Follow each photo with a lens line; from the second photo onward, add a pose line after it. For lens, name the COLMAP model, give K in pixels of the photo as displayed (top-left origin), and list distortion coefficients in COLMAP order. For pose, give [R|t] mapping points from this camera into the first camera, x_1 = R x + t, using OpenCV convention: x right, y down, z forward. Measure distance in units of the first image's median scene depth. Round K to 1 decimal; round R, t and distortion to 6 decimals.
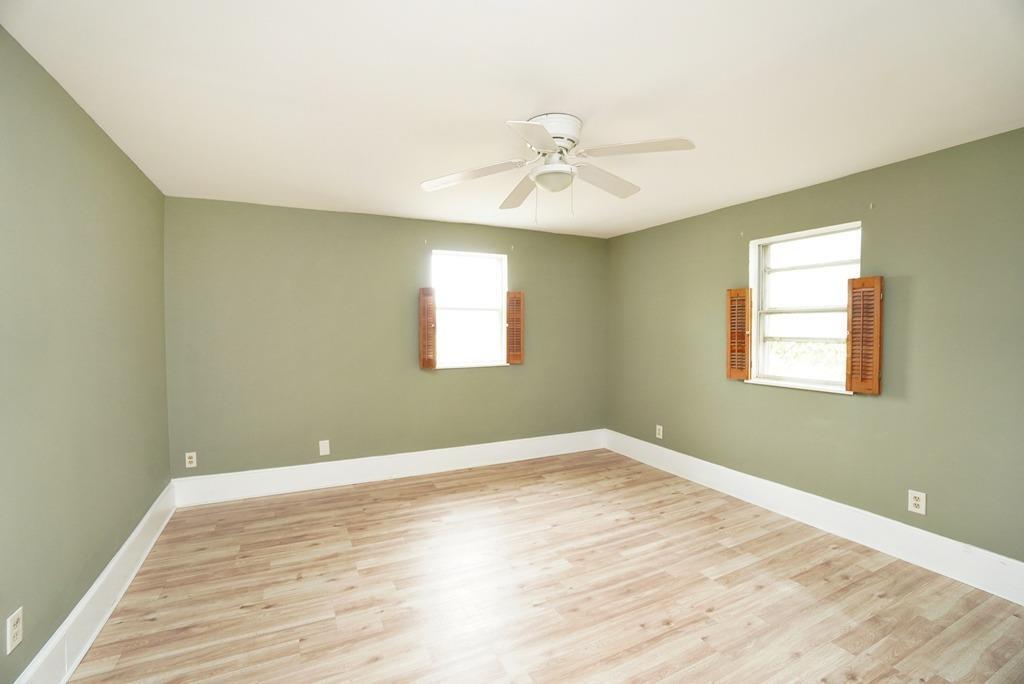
lens RADIAL K [[458.2, 0, 506.4], [0, 458.2, 343.0], [0, 0, 1]] dist [-0.002011, 0.000028]
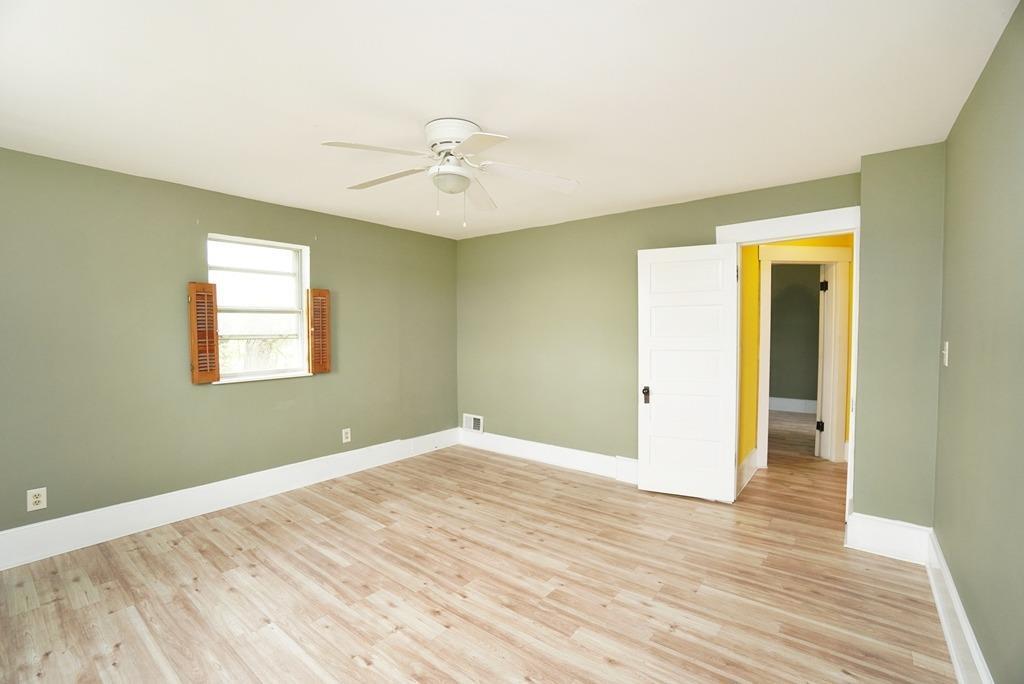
lens RADIAL K [[458.2, 0, 506.4], [0, 458.2, 343.0], [0, 0, 1]] dist [-0.002011, 0.000028]
pose [[-0.417926, -0.032020, 0.907917, -0.674901], [0.030010, 0.998347, 0.049023, -0.030783], [-0.907985, 0.047734, -0.416274, 0.999576]]
